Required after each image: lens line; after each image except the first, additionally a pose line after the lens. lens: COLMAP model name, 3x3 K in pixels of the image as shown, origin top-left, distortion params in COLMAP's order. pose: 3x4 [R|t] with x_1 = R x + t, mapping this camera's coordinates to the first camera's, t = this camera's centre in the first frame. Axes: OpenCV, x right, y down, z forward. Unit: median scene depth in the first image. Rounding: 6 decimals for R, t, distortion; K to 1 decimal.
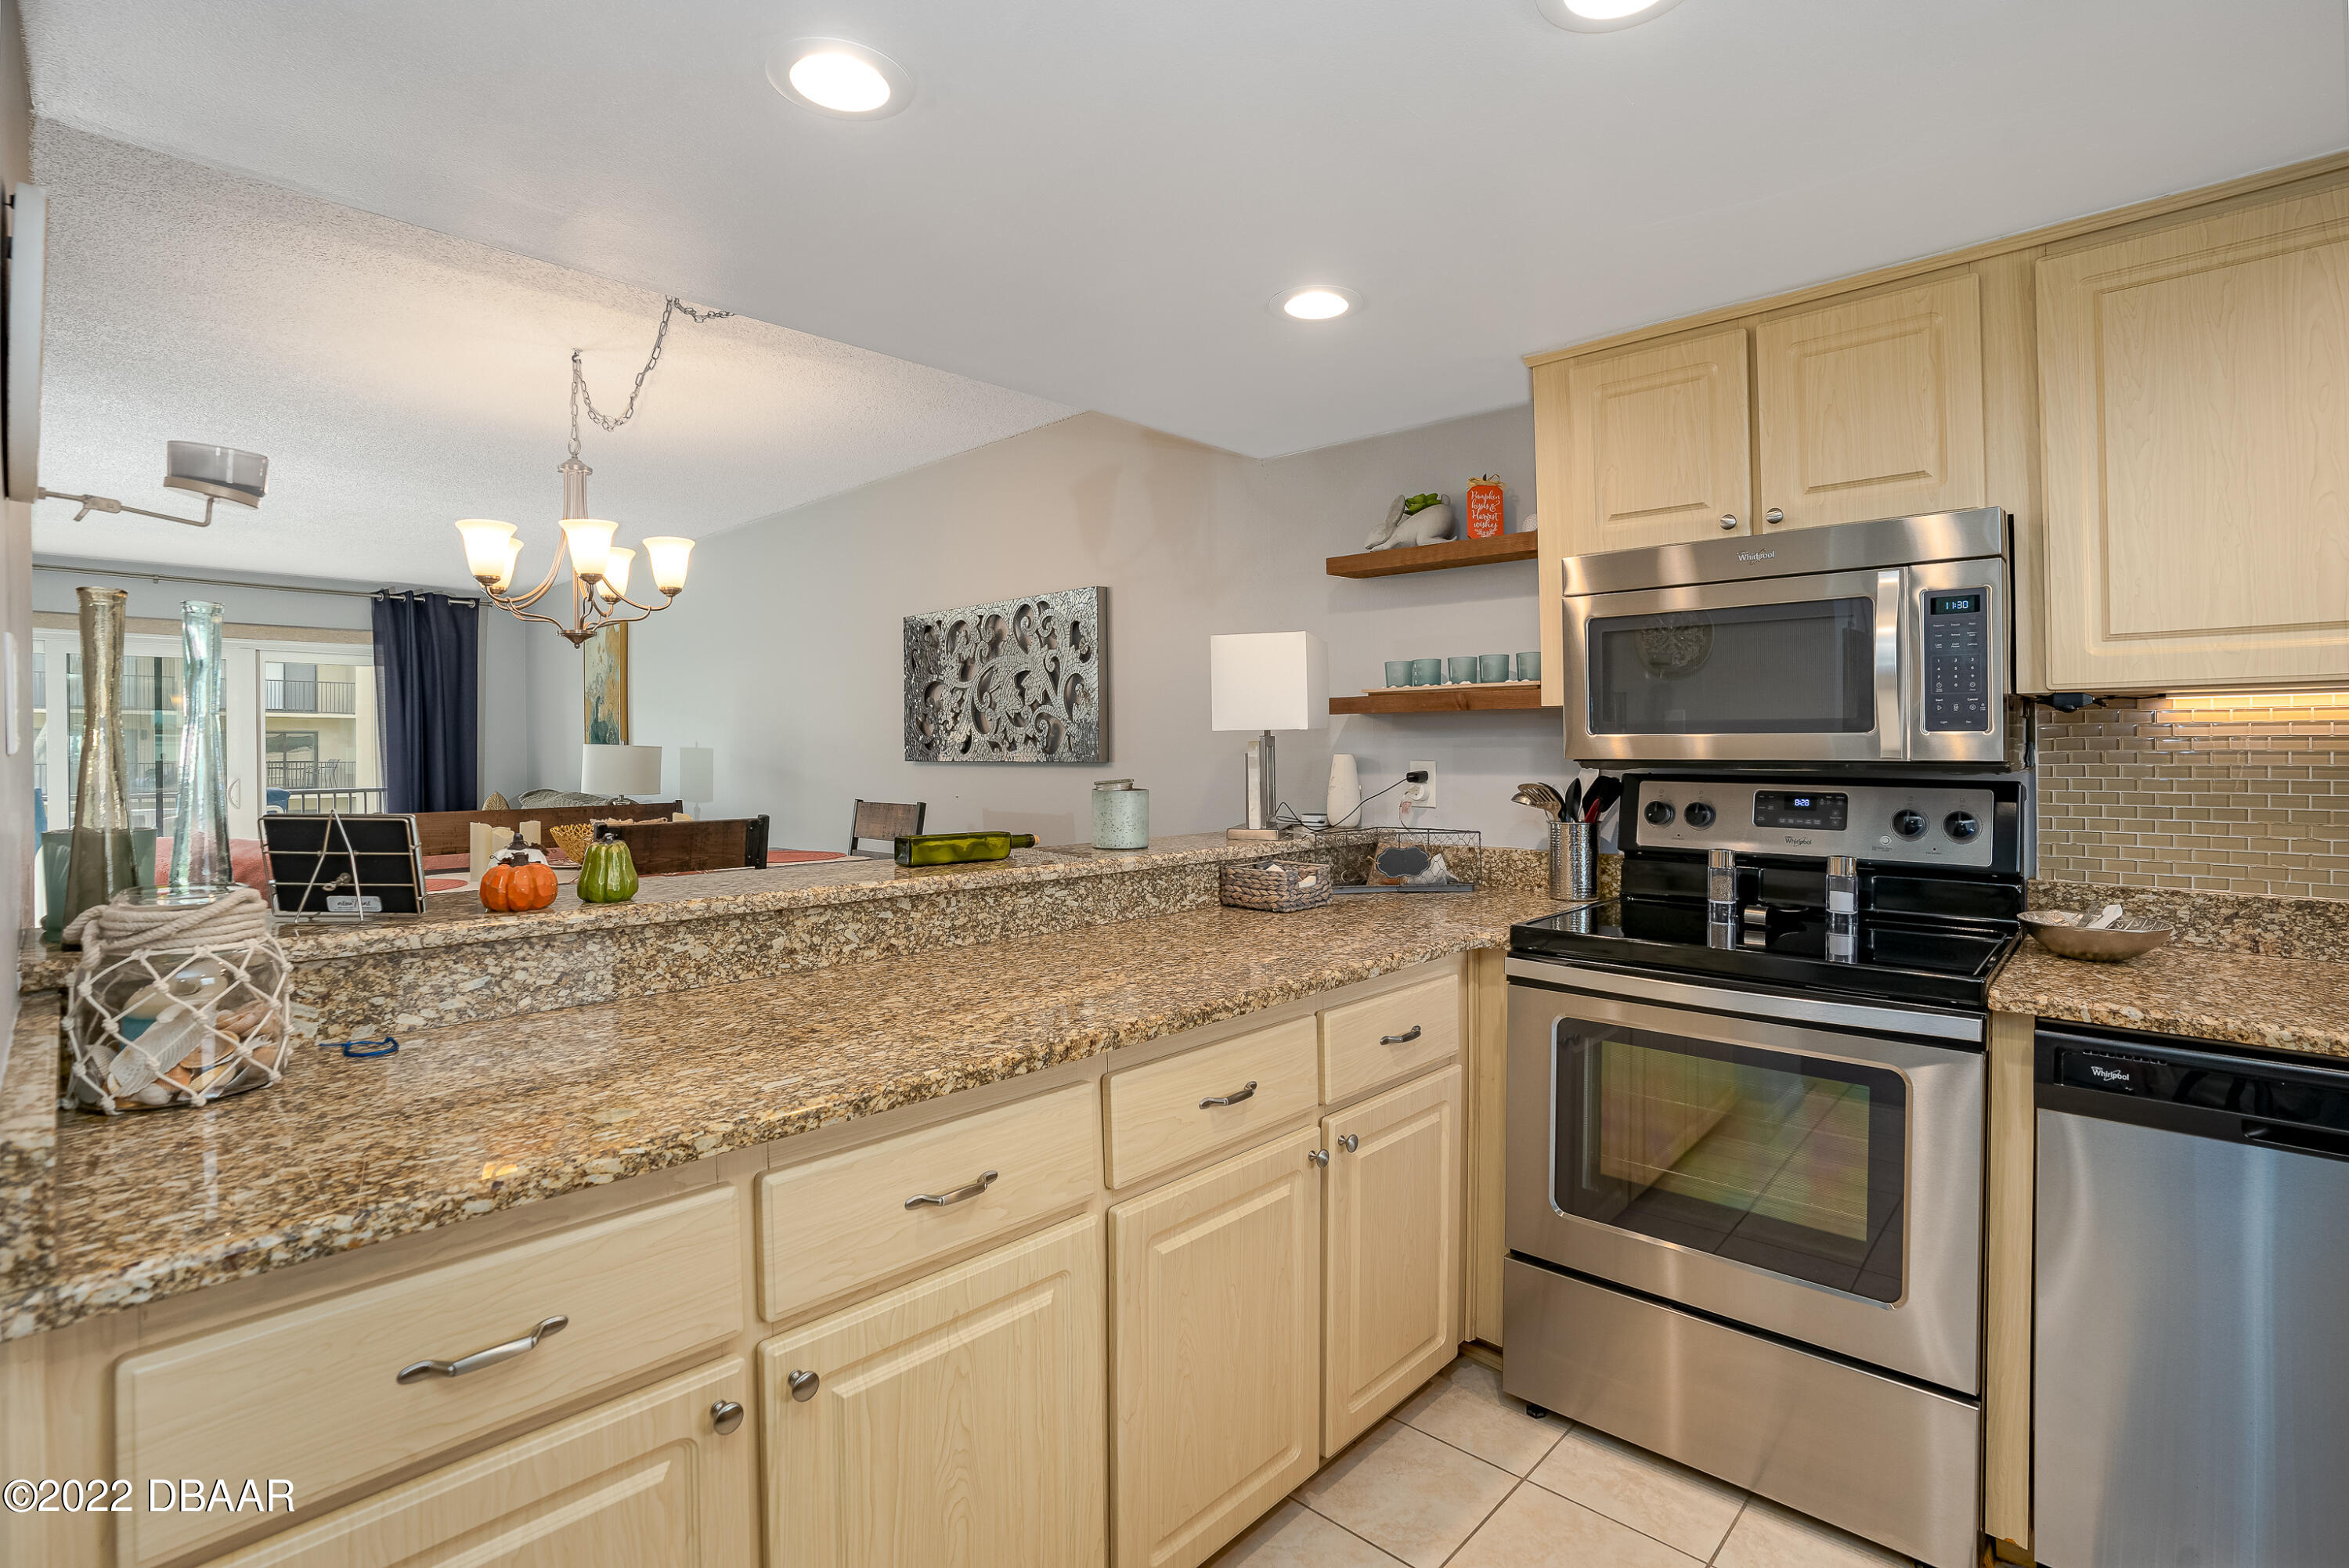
lens RADIAL K [[1133.0, 0, 1166.9], [0, 1133.0, 749.8], [0, 0, 1]] dist [-0.018796, 0.000519]
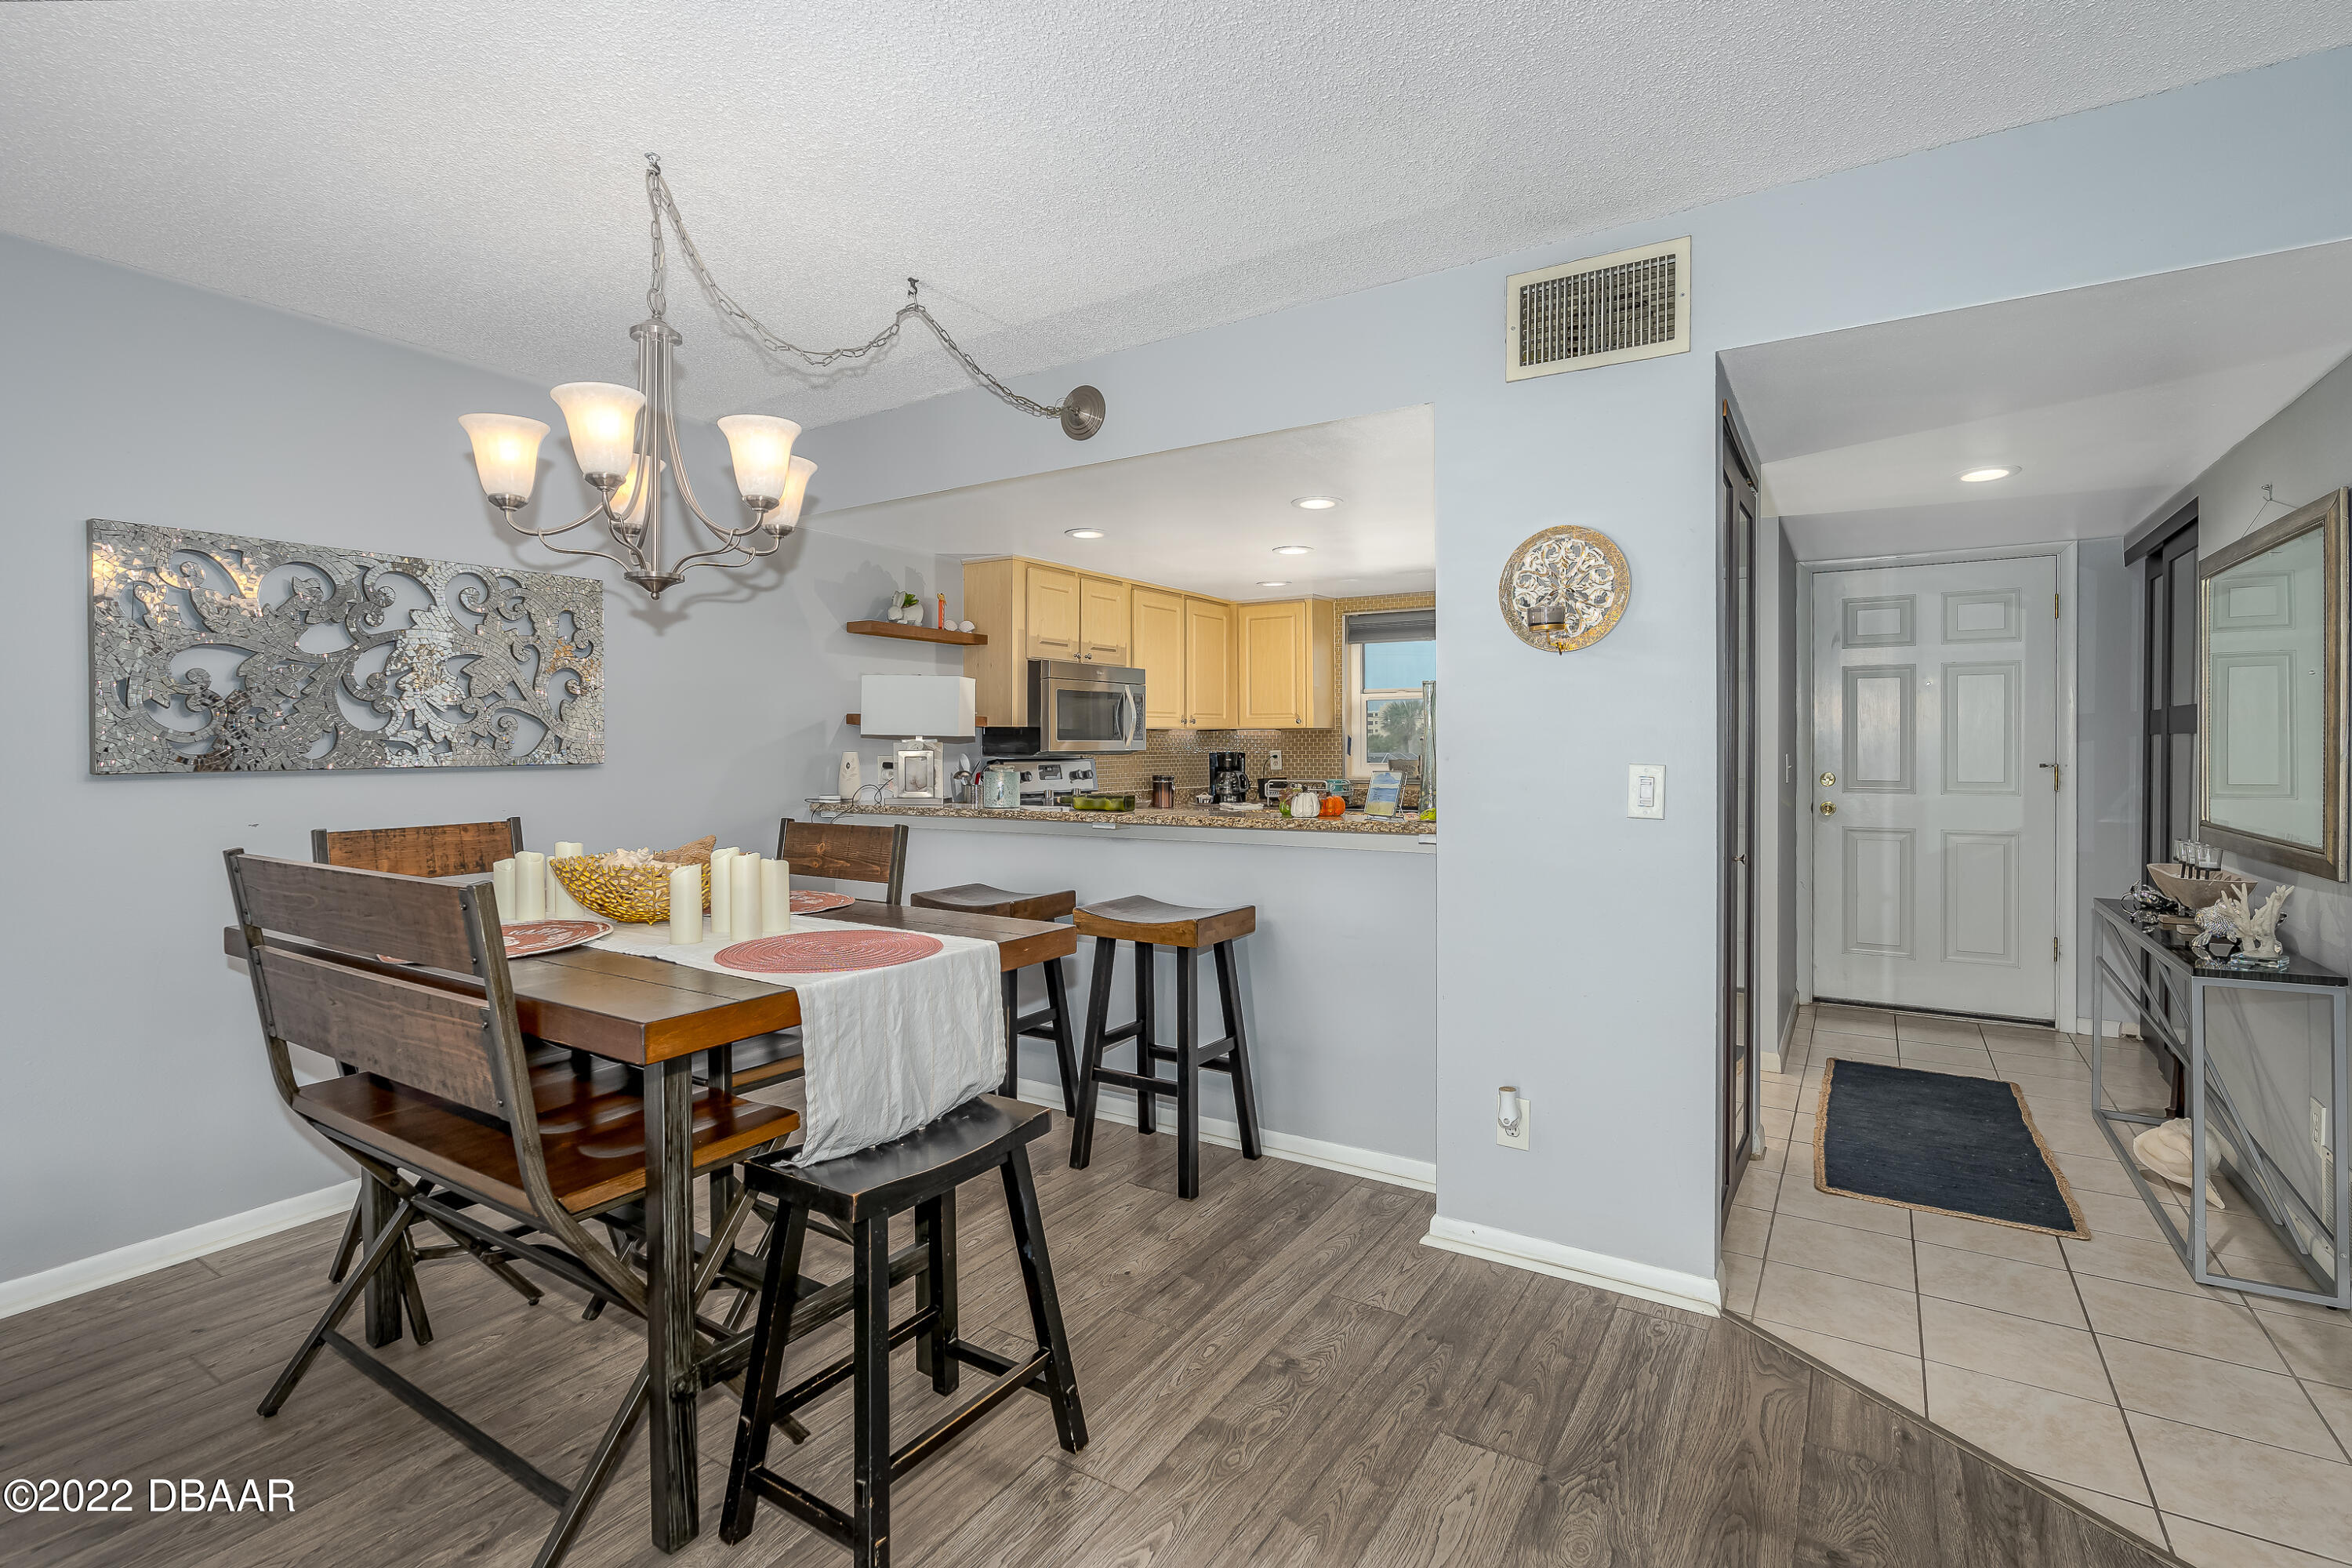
lens RADIAL K [[1089.8, 0, 1169.0], [0, 1089.8, 771.2], [0, 0, 1]] dist [-0.001029, 0.000015]
pose [[-0.192754, -0.018835, 0.981066, -1.924678], [0.009392, 0.999735, 0.021039, 0.005590], [-0.981202, 0.013269, -0.192526, 1.287808]]
